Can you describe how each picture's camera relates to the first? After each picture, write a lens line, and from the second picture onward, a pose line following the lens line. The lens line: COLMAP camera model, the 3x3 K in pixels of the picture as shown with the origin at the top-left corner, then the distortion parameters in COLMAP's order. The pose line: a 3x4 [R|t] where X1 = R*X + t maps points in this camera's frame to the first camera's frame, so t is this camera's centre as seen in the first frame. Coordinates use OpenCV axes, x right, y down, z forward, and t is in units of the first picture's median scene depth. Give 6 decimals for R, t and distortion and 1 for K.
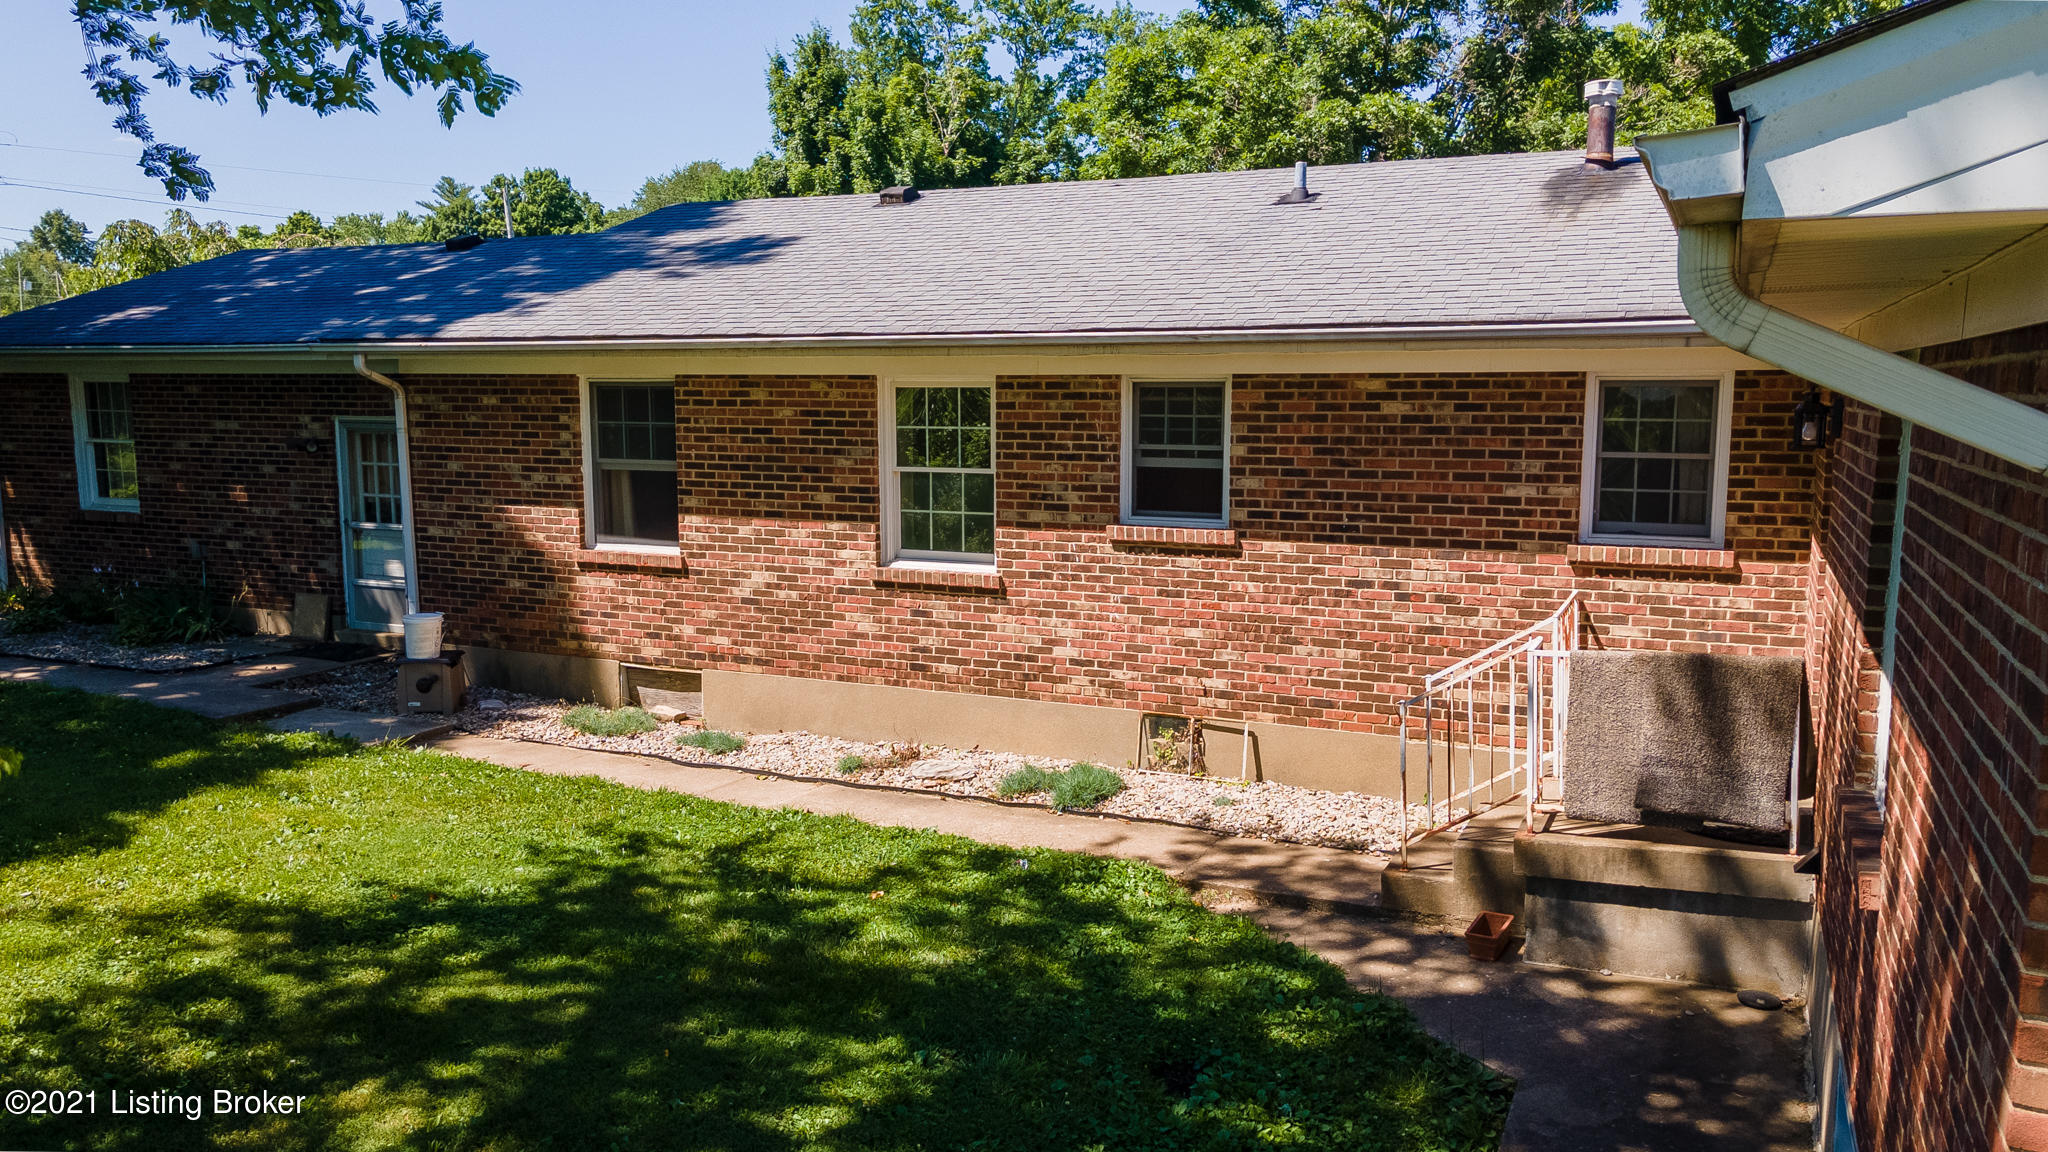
lens RADIAL K [[1525.9, 0, 1036.1], [0, 1525.9, 575.7], [0, 0, 1]] dist [0.051188, -0.004937]
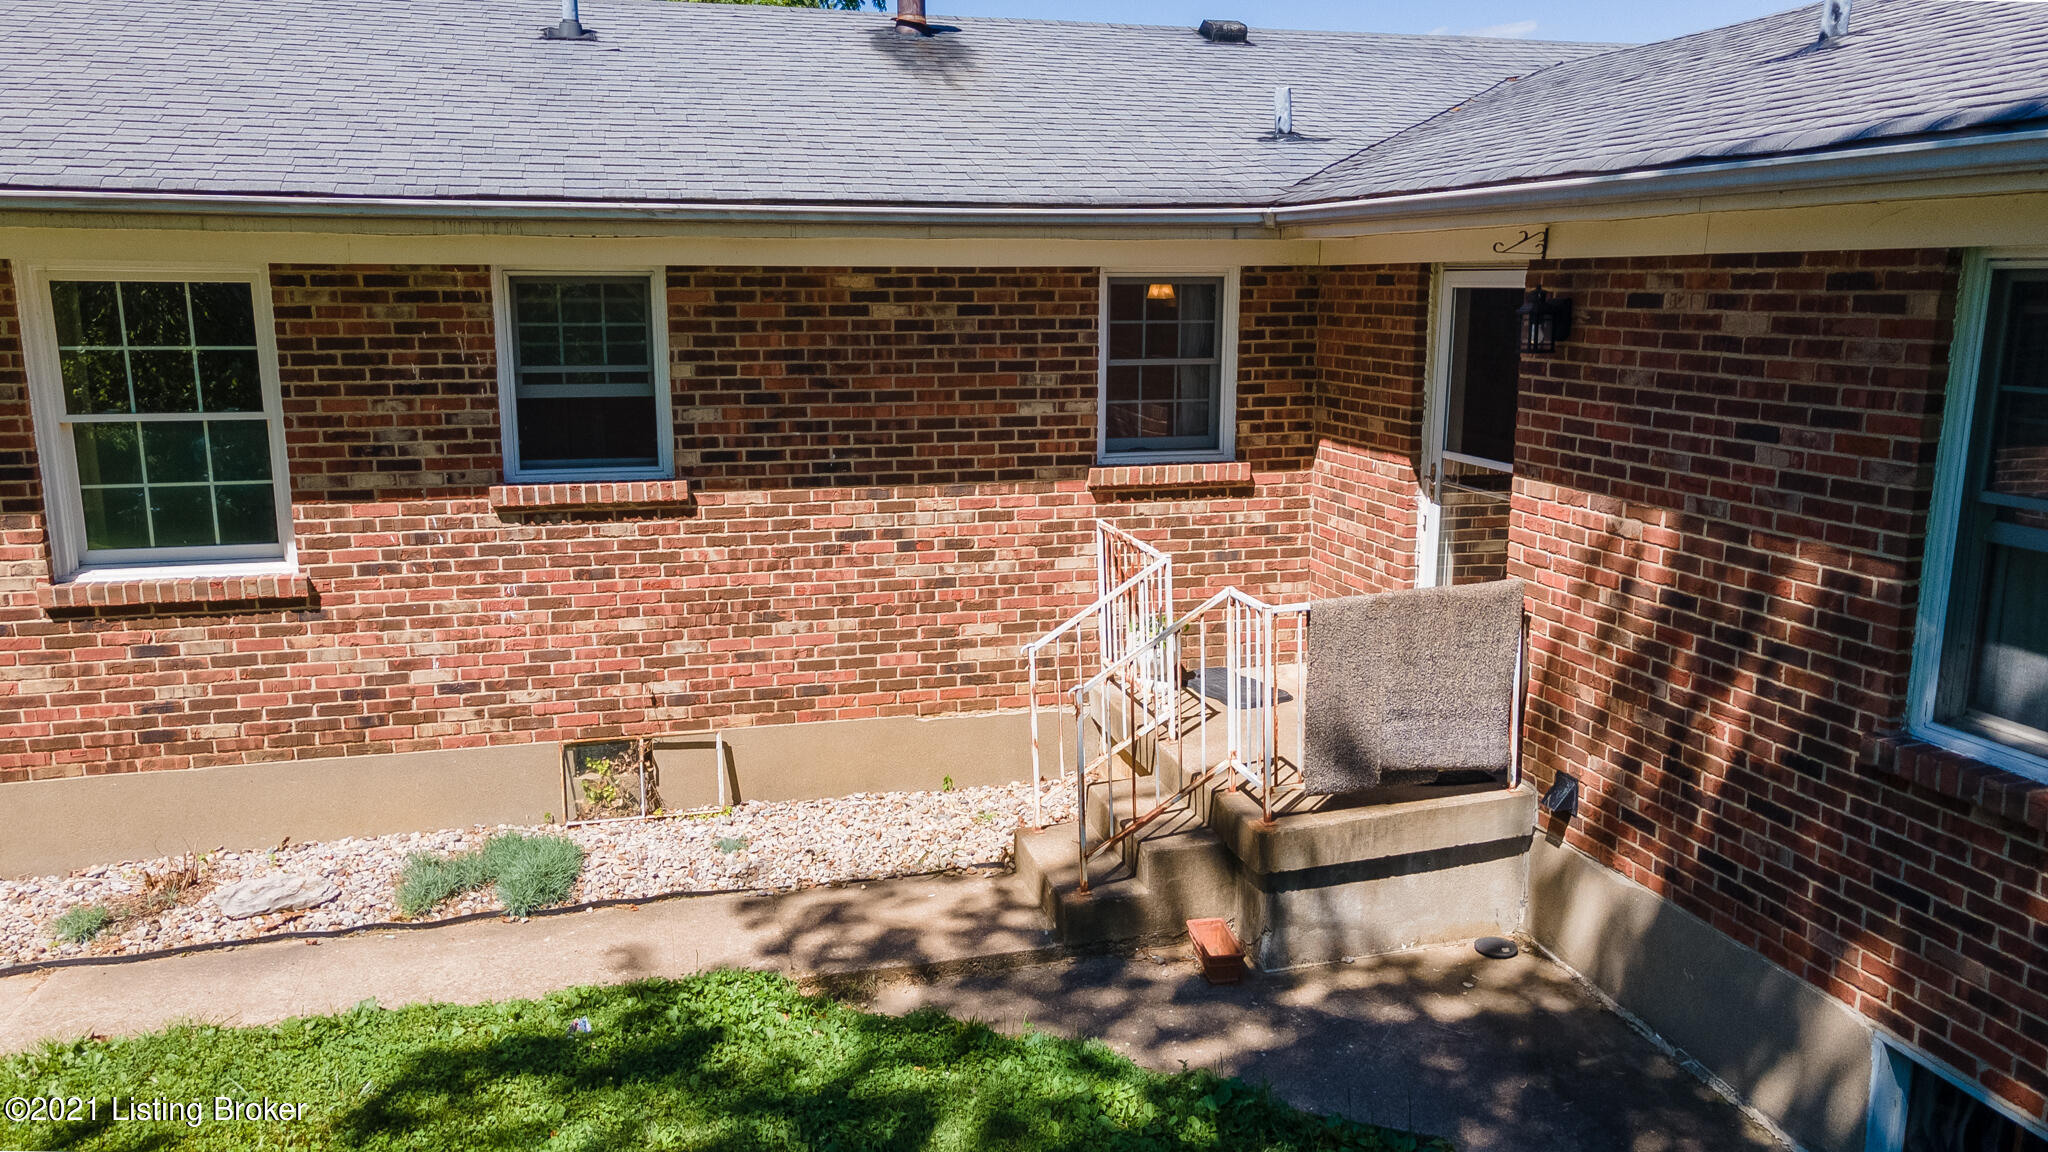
lens RADIAL K [[1525.9, 0, 1017.6], [0, 1525.9, 574.6], [0, 0, 1]] dist [0.051188, -0.004937]
pose [[0.774527, -0.121280, 0.620805, -0.212662], [0.079877, 0.992343, 0.094209, -0.041636], [-0.627477, -0.023380, 0.778284, 0.324112]]
